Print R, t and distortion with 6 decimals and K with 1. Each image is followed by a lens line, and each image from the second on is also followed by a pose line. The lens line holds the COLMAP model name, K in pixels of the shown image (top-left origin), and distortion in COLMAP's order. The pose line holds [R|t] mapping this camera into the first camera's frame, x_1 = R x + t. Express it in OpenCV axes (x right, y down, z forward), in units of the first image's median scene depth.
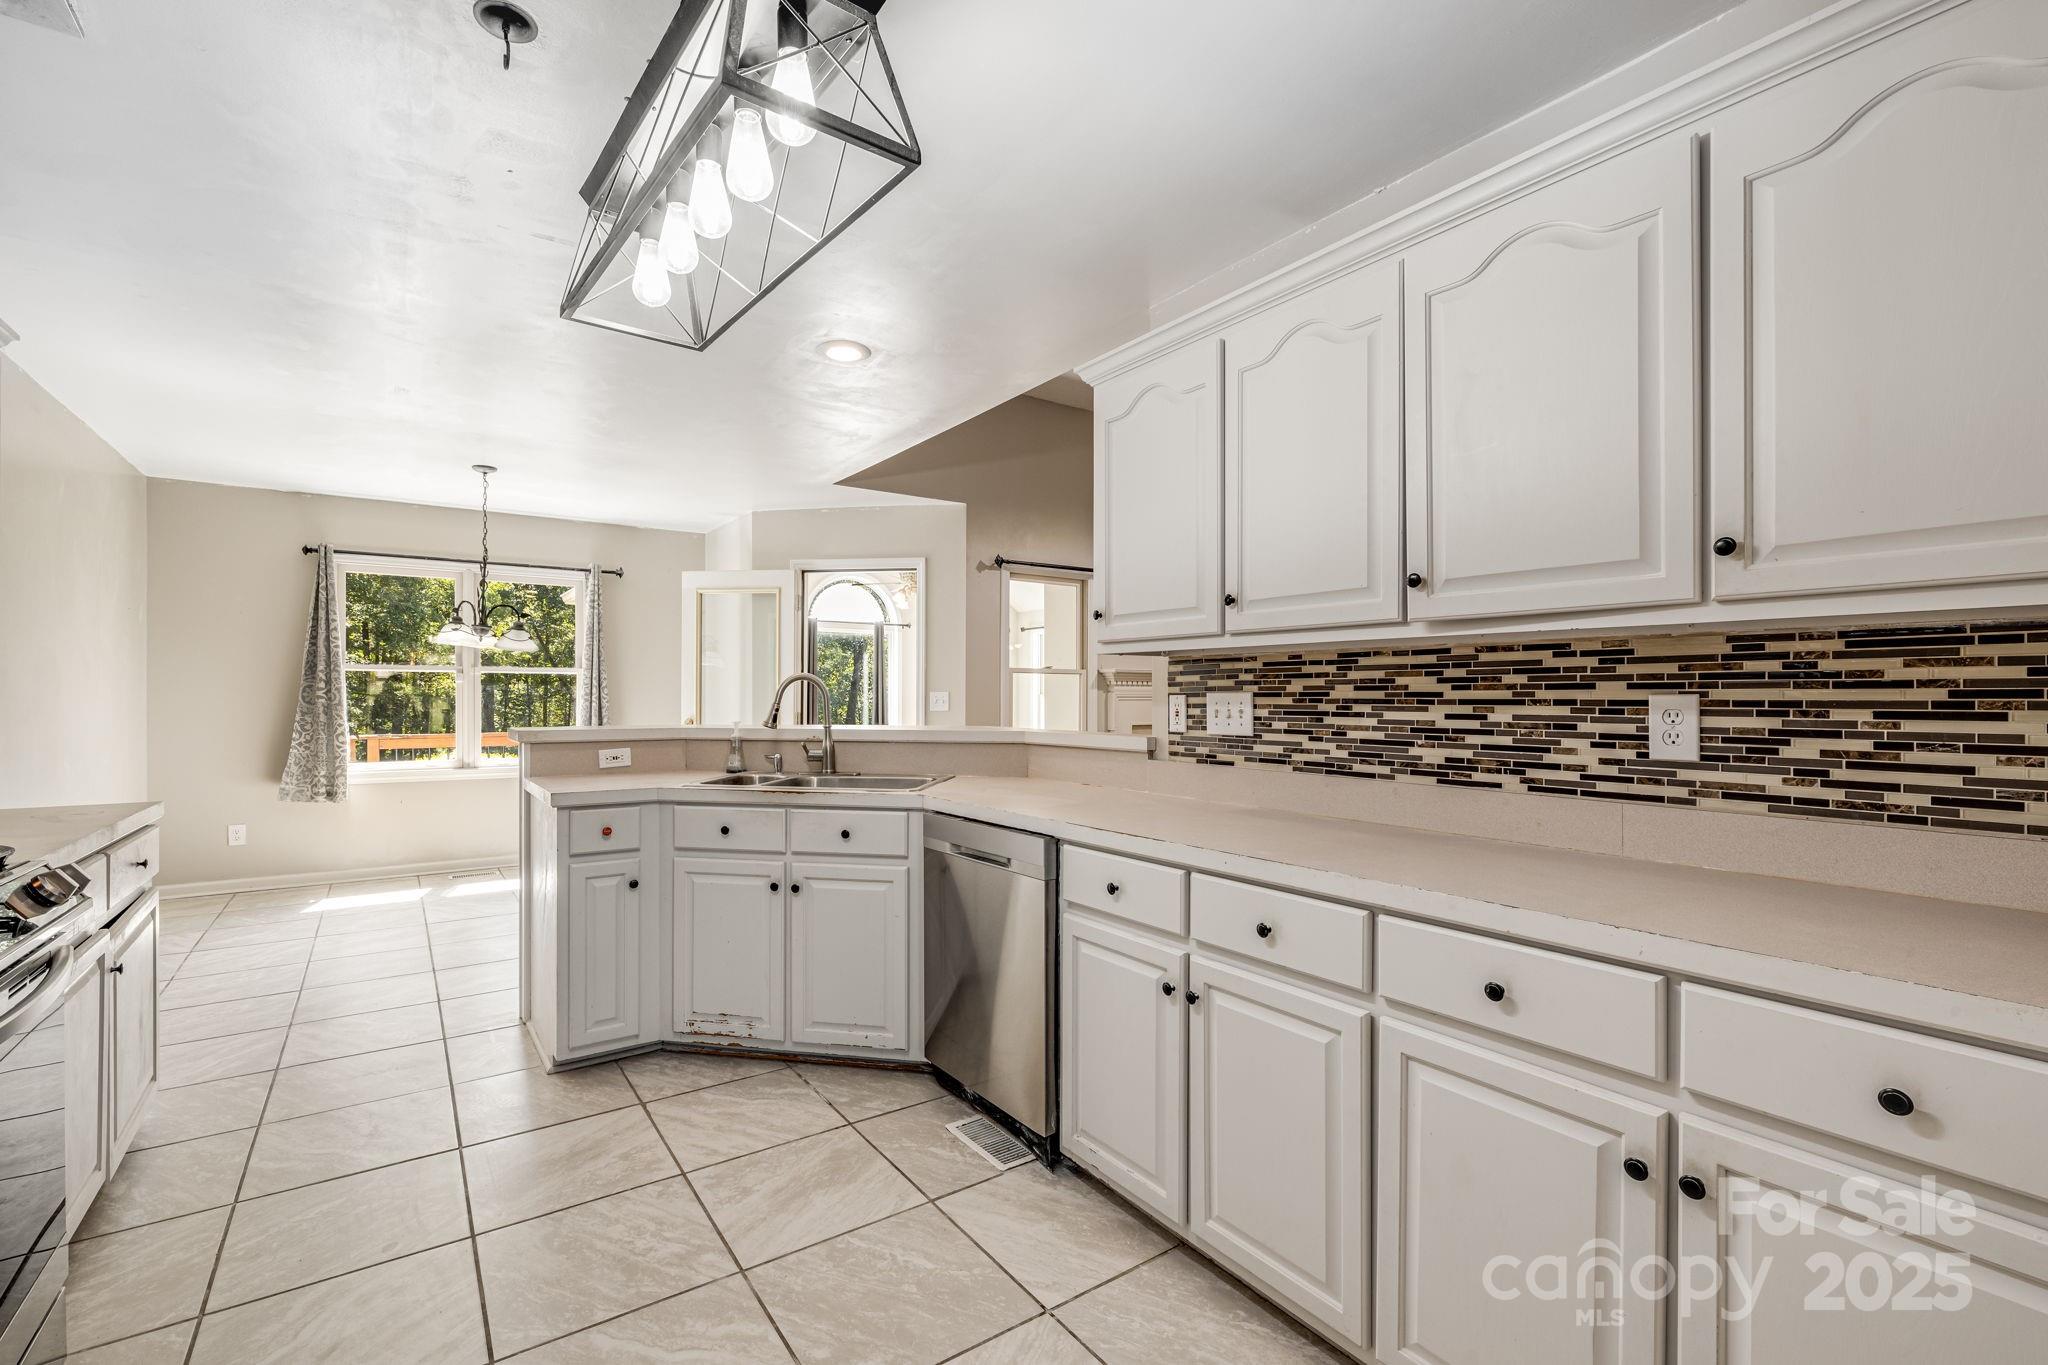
lens RADIAL K [[896.1, 0, 1001.9], [0, 896.1, 697.8], [0, 0, 1]] dist [-0.001092, 0.000477]
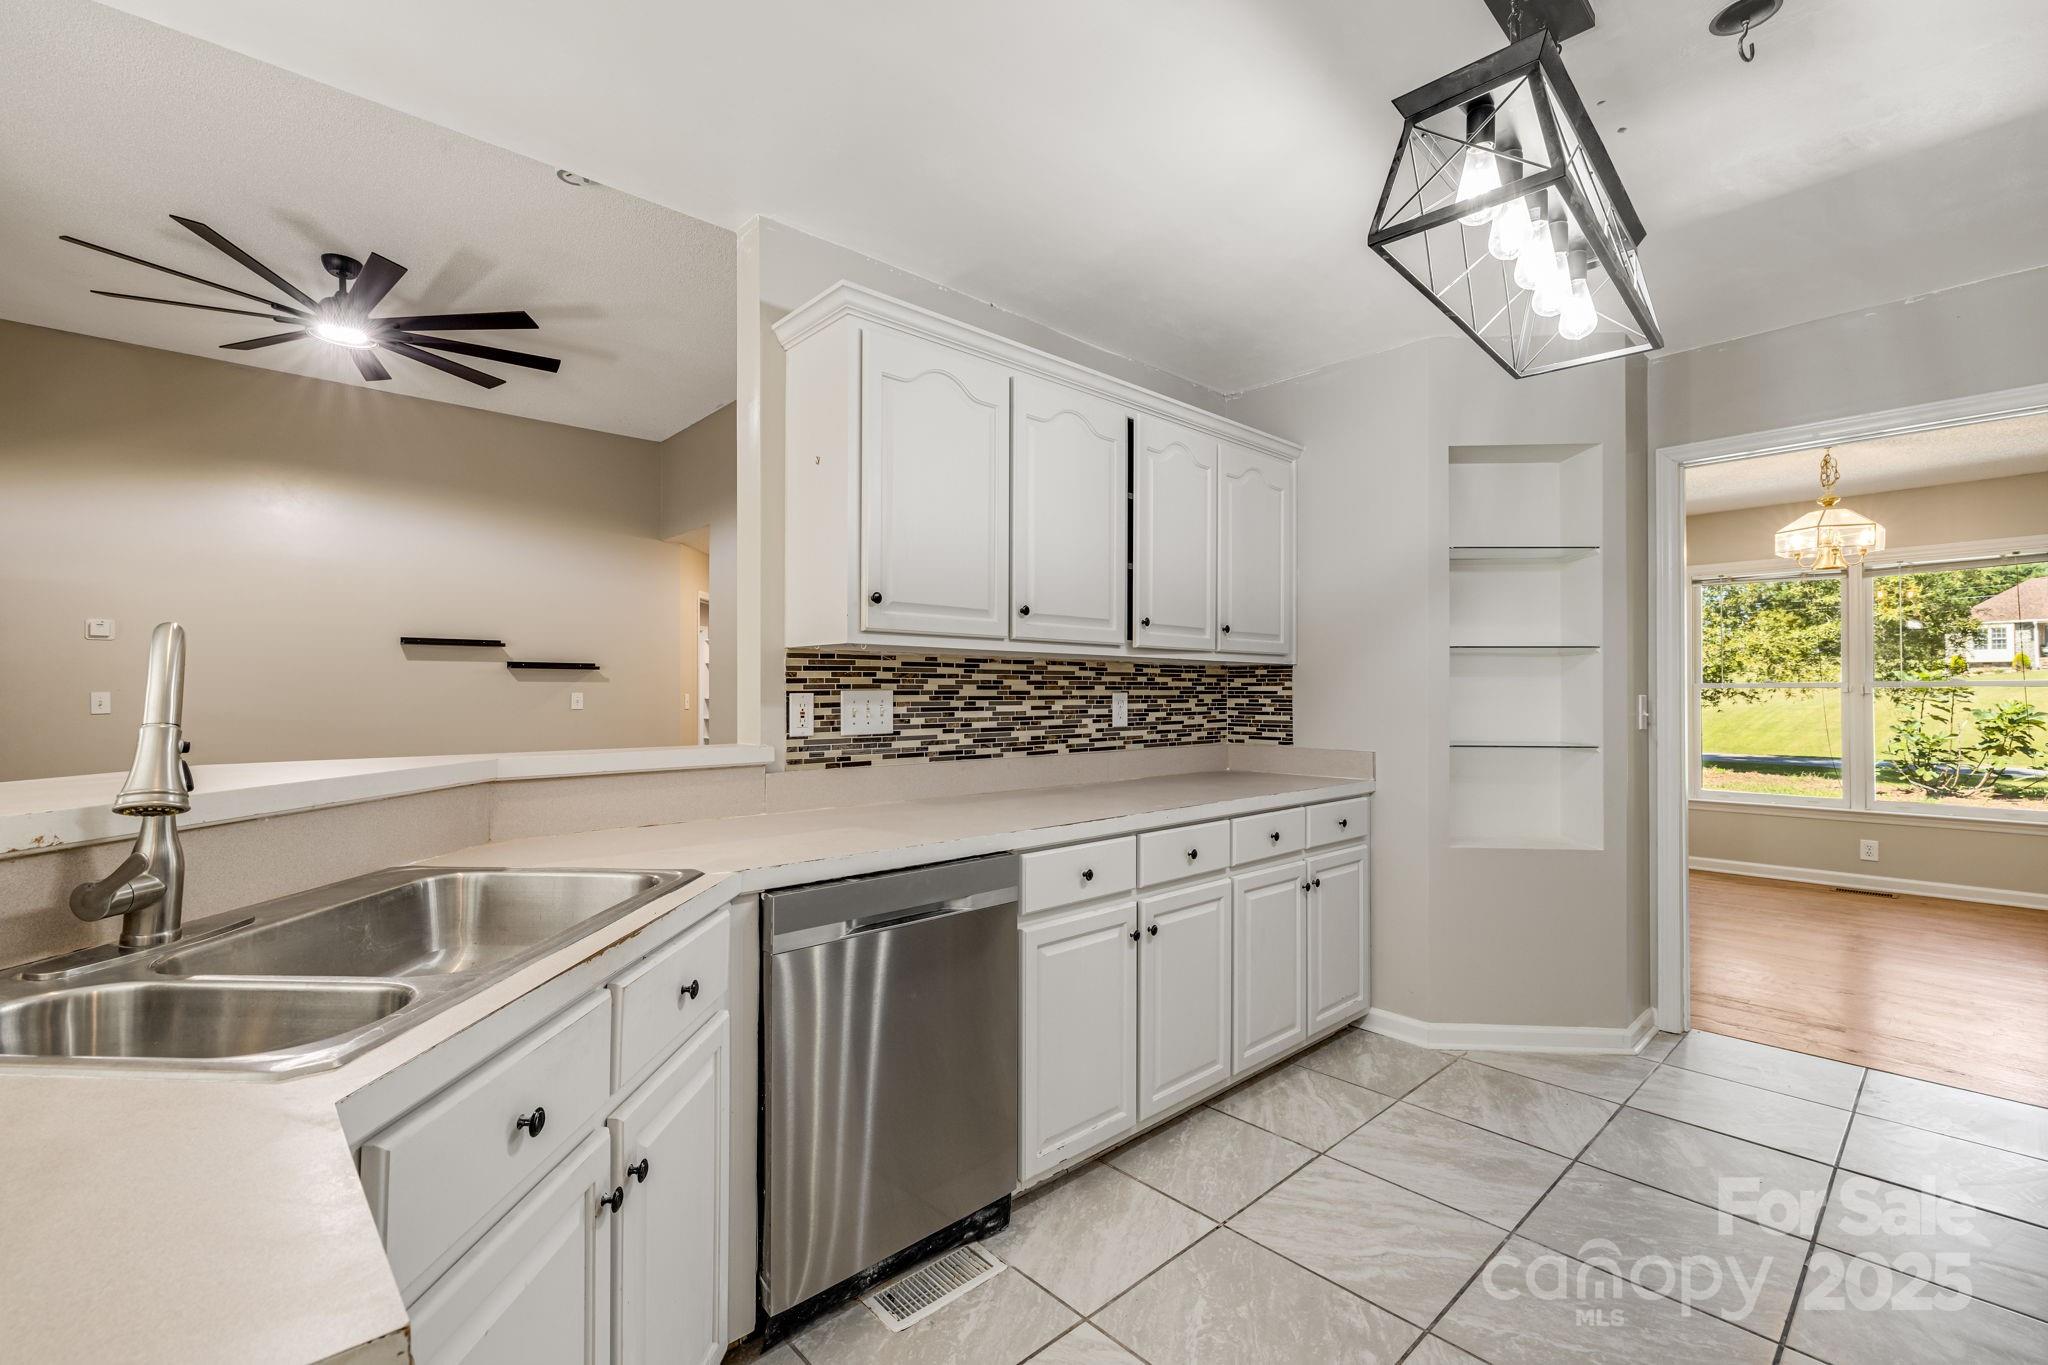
lens RADIAL K [[896.1, 0, 992.6], [0, 896.1, 689.3], [0, 0, 1]] dist [-0.001092, 0.000477]
pose [[-0.140118, 0.004266, 0.990126, -0.859290], [0.004303, 0.999984, -0.003700, -0.003726], [-0.990125, 0.003743, -0.140134, 1.180786]]
